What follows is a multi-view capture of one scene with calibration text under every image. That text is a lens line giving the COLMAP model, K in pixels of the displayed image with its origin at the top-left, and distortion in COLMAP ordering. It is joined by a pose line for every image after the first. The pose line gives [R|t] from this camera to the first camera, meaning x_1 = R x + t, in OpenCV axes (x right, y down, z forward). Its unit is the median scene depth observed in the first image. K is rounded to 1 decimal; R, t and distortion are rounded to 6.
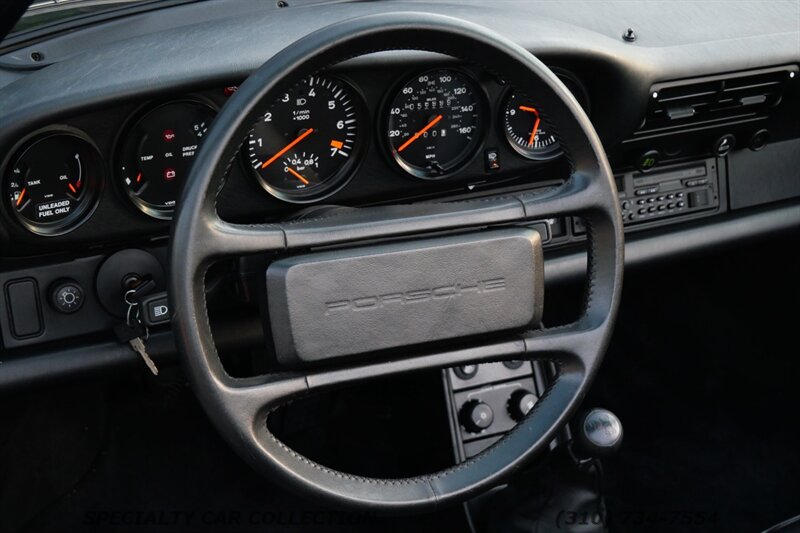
lens RADIAL K [[1019.5, 0, 399.0], [0, 1019.5, 292.2], [0, 0, 1]] dist [-0.011551, 0.051520]
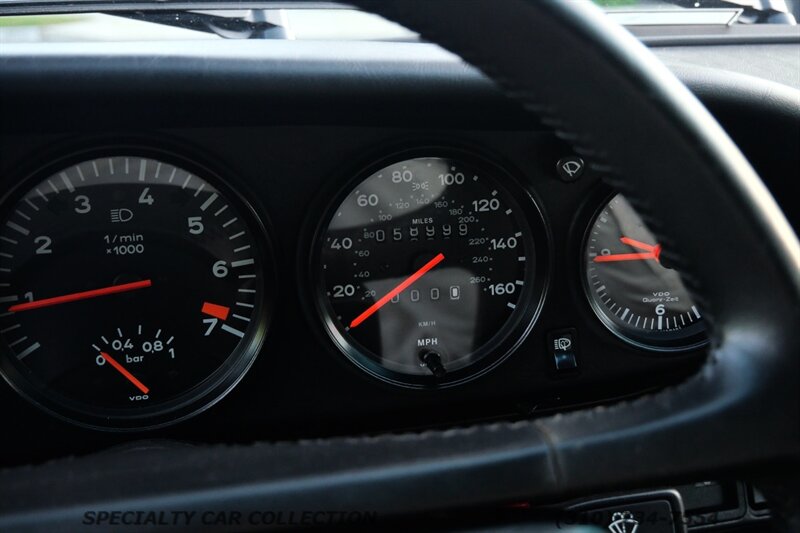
lens RADIAL K [[1019.5, 0, 399.0], [0, 1019.5, 292.2], [0, 0, 1]] dist [-0.011551, 0.051520]
pose [[0.984192, 0.001021, -0.177100, 0.107133], [-0.040060, 0.975349, -0.217003, -0.053985], [0.172513, 0.220667, 0.959971, 0.558275]]
